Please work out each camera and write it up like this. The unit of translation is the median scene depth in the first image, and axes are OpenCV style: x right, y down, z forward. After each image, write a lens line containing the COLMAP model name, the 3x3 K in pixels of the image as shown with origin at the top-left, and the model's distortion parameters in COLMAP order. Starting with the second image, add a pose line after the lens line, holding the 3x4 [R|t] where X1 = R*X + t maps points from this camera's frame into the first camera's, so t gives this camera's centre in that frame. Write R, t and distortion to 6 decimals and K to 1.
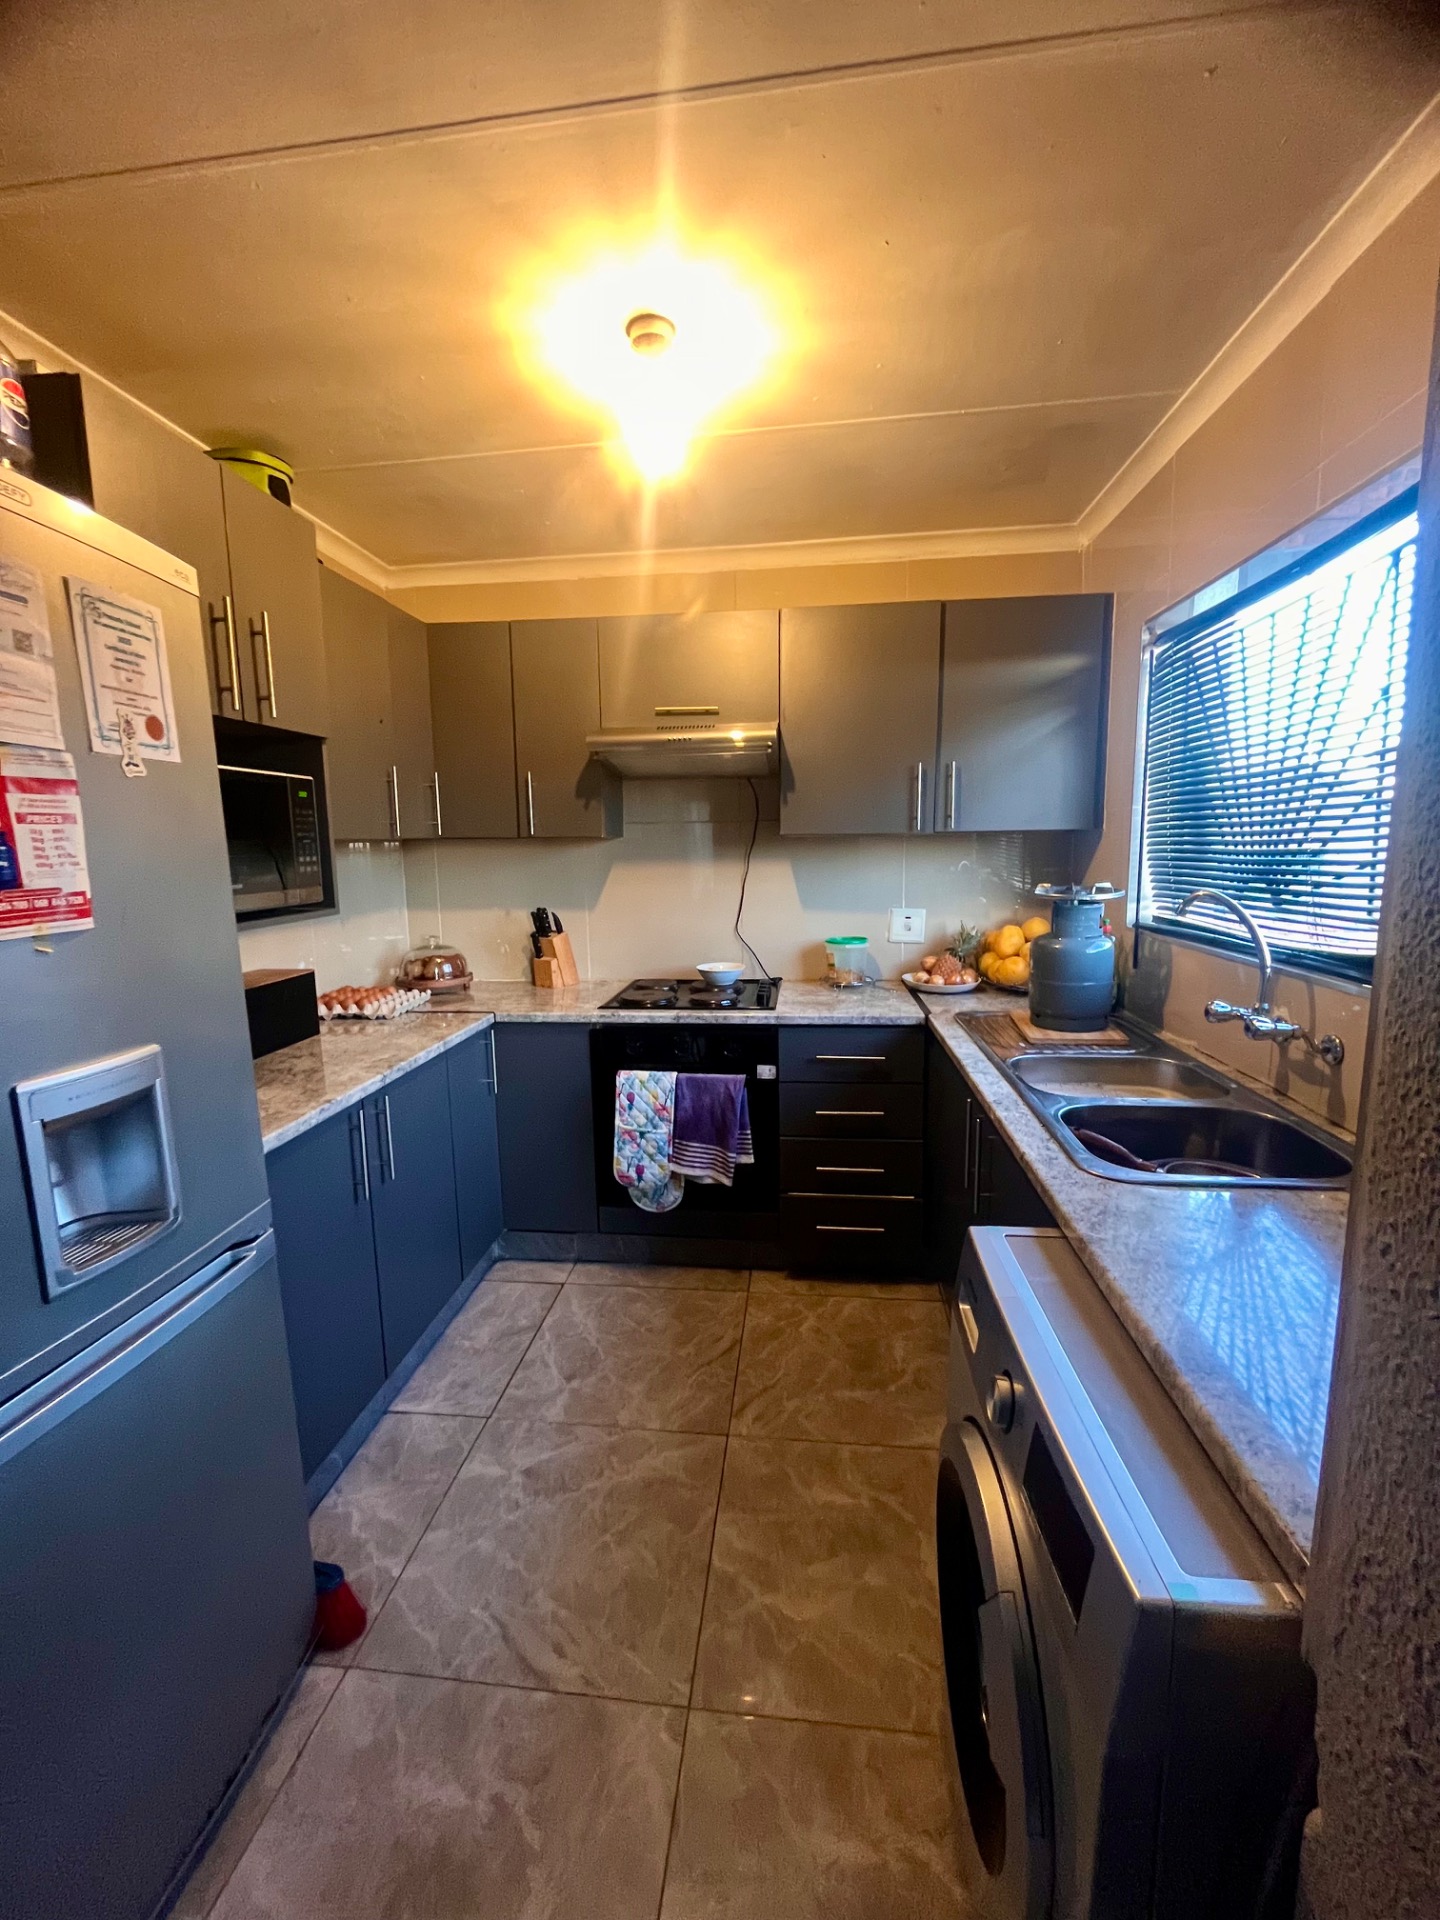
lens RADIAL K [[780.4, 0, 718.9], [0, 780.4, 956.5], [0, 0, 1]] dist [-0.000809, 0.000307]
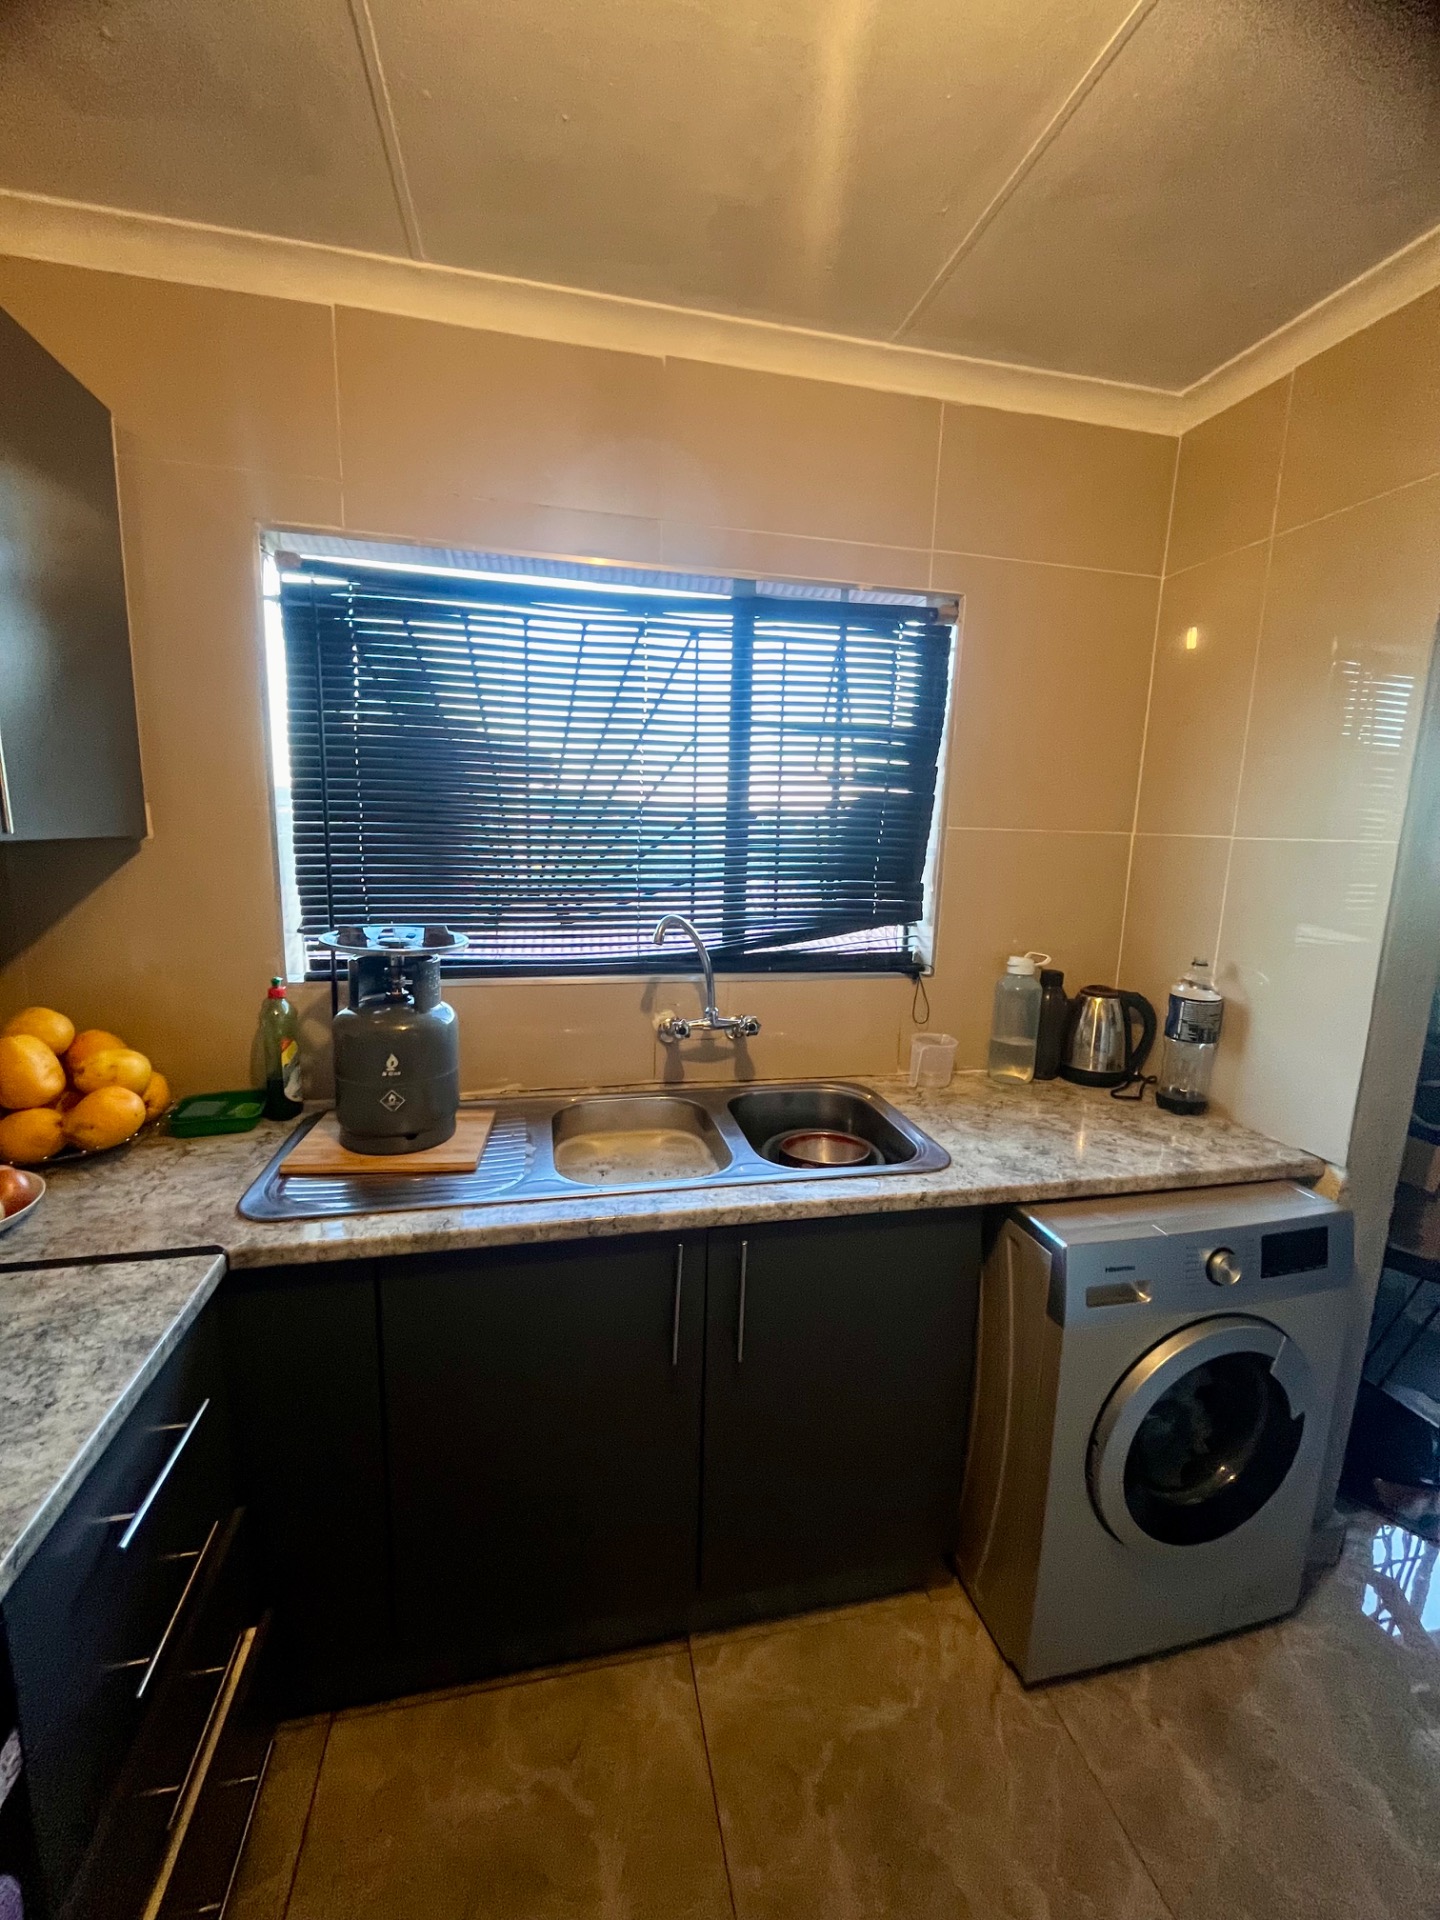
lens RADIAL K [[780.4, 0, 718.9], [0, 780.4, 956.5], [0, 0, 1]] dist [-0.000809, 0.000307]
pose [[-0.335126, -0.149921, 0.930169, -0.345298], [0.110104, 0.974263, 0.196697, -0.228557], [-0.935718, 0.168334, -0.309994, 1.291216]]
